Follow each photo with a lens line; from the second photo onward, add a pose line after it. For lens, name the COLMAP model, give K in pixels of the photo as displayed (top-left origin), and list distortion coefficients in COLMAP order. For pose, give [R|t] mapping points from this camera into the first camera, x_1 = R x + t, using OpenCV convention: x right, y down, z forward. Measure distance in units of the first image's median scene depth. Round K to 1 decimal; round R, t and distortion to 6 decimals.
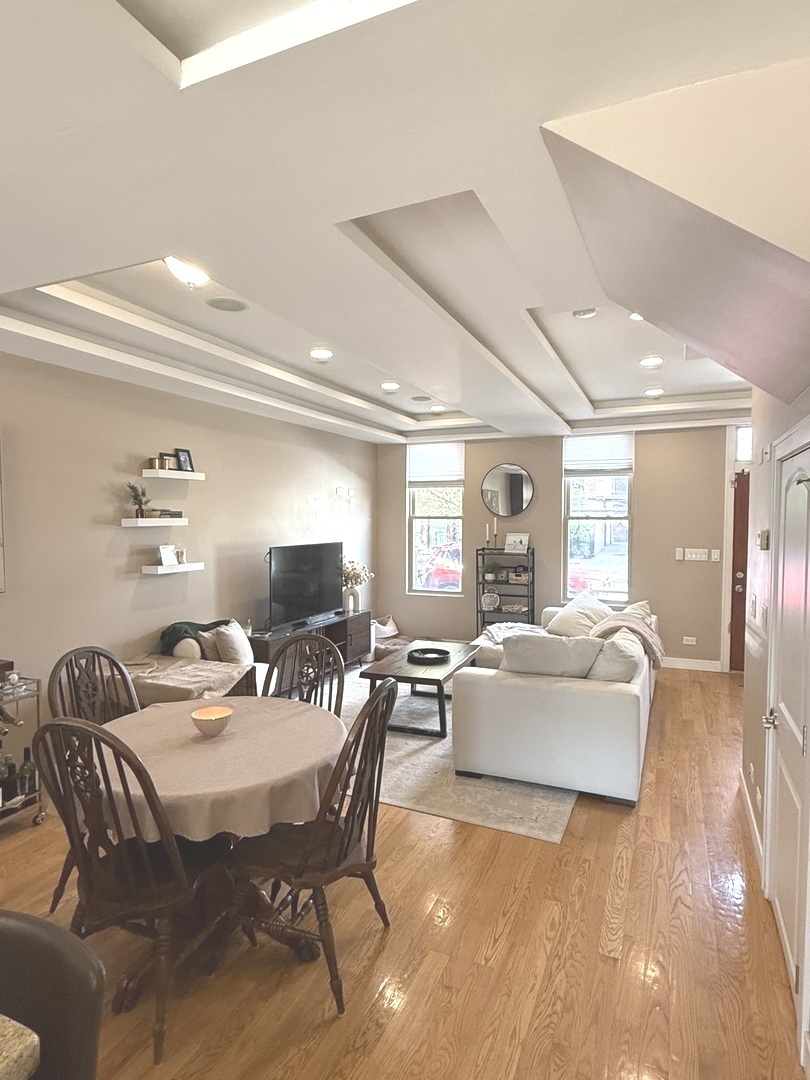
lens RADIAL K [[603.6, 0, 403.3], [0, 603.6, 540.8], [0, 0, 1]] dist [-0.005703, 0.000236]
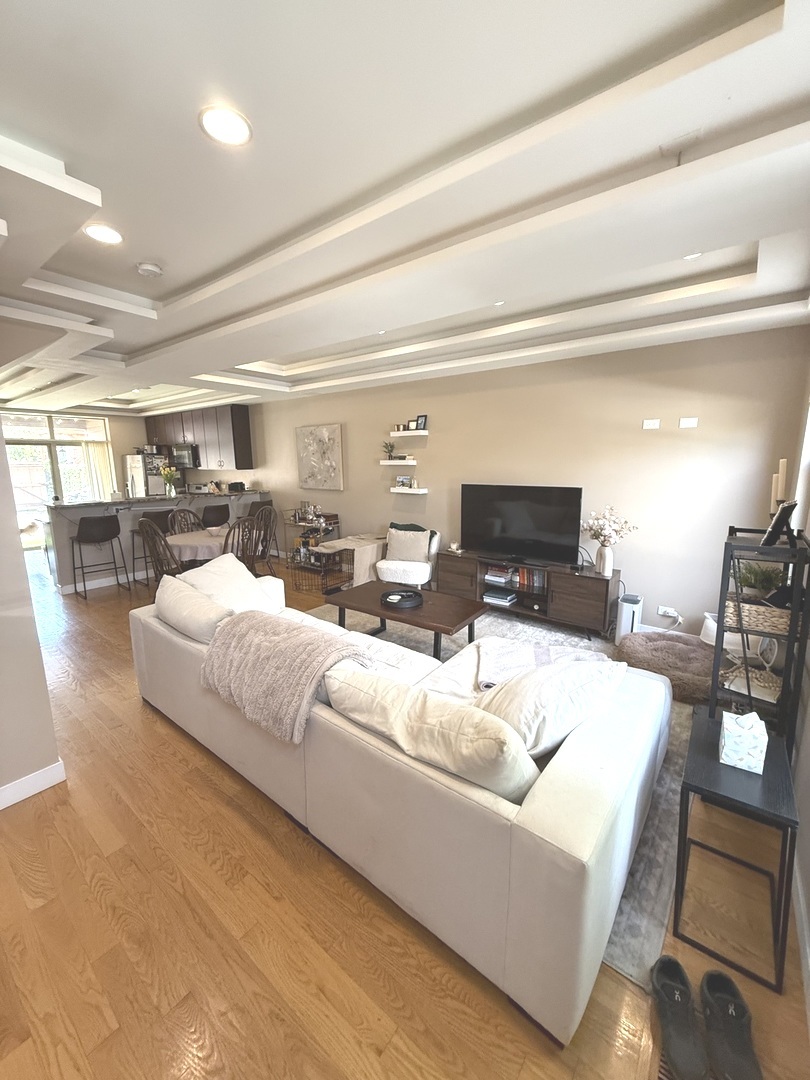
lens RADIAL K [[428.1, 0, 403.7], [0, 428.1, 536.2], [0, 0, 1]] dist [-0.000630, -0.000130]
pose [[-0.240791, 0.172839, -0.955063, 0.549685], [-0.032801, 0.982005, 0.185985, -0.035958], [0.970023, 0.076110, -0.230789, 0.900946]]
